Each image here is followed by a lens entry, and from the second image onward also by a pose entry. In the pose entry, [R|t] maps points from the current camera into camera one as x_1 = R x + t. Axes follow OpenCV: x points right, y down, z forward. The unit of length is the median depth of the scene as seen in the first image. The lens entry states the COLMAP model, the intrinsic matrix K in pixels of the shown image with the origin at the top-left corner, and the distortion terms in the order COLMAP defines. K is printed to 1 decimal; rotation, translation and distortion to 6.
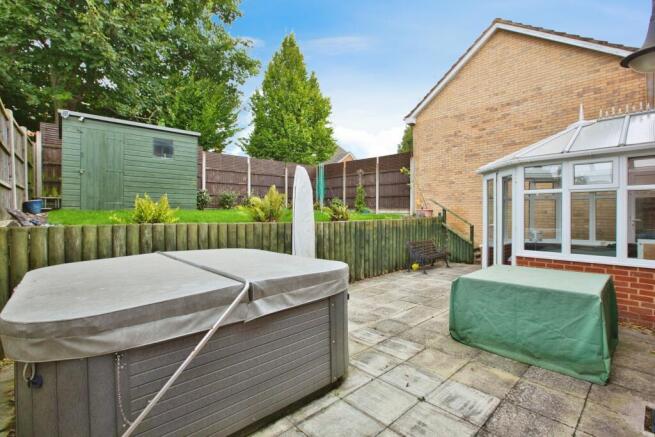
lens RADIAL K [[310.9, 0, 327.5], [0, 310.9, 218.5], [0, 0, 1]] dist [-0.002009, -0.000245]
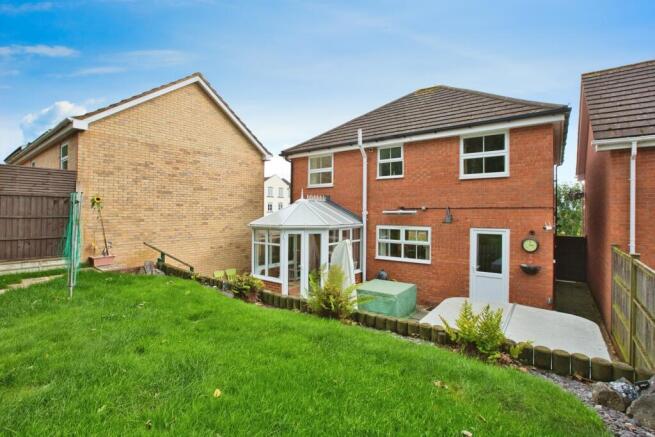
lens RADIAL K [[310.9, 0, 327.5], [0, 310.9, 218.5], [0, 0, 1]] dist [-0.002009, -0.000245]
pose [[-0.159820, -0.028674, 0.986730, -0.561183], [0.007050, 0.999519, 0.030188, -0.151737], [-0.987121, 0.011781, -0.159541, 0.677488]]
